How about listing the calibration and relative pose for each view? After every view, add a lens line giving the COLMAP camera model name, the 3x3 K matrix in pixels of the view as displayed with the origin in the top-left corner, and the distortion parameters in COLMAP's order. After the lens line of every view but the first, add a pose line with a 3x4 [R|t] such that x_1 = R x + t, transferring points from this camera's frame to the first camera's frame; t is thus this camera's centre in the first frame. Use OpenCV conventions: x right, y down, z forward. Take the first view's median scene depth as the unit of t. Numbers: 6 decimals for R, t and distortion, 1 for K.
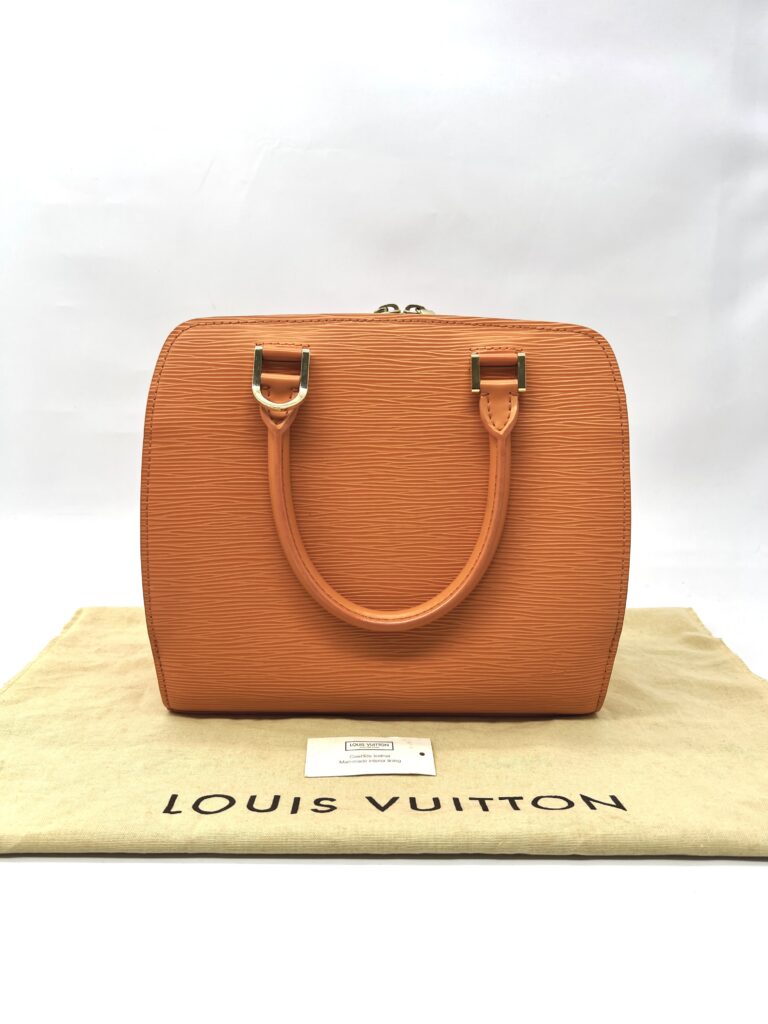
lens RADIAL K [[782.2, 0, 386.7], [0, 782.2, 507.1], [0, 0, 1]] dist [-0.059528, -0.006908]
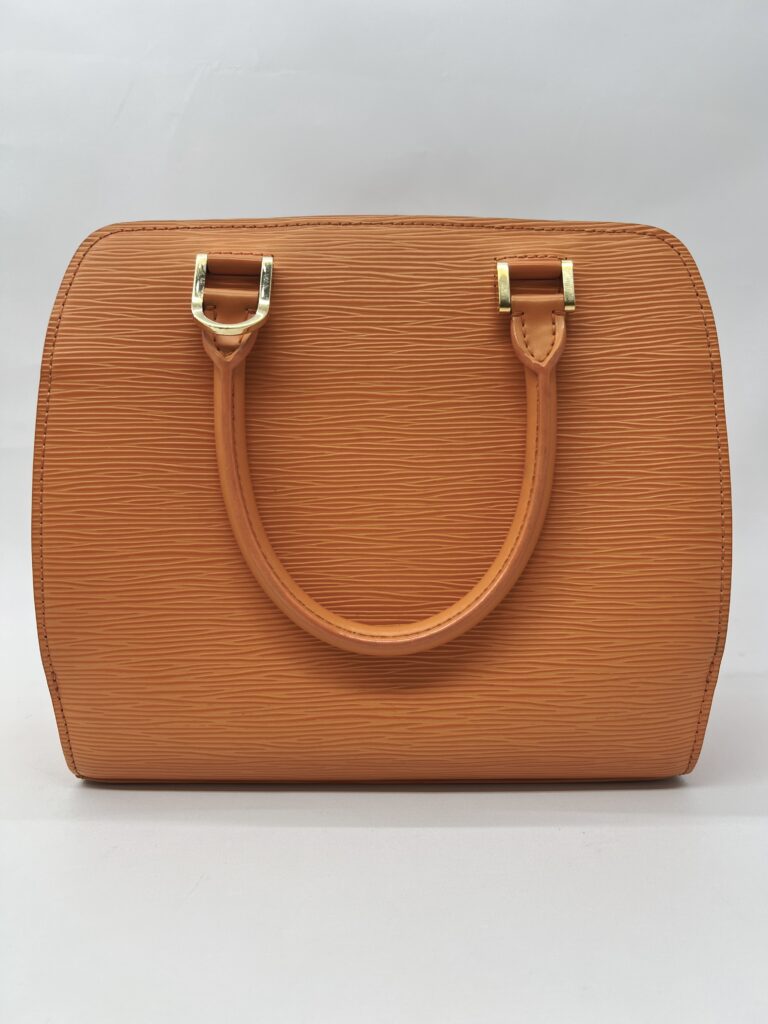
lens RADIAL K [[782.2, 0, 380.9], [0, 782.2, 518.7], [0, 0, 1]] dist [-0.059528, -0.006908]
pose [[0.999884, -0.012654, -0.008531, 0.004052], [0.011719, 0.994725, -0.101911, 0.111038], [0.009775, 0.101799, 0.994757, 0.306038]]
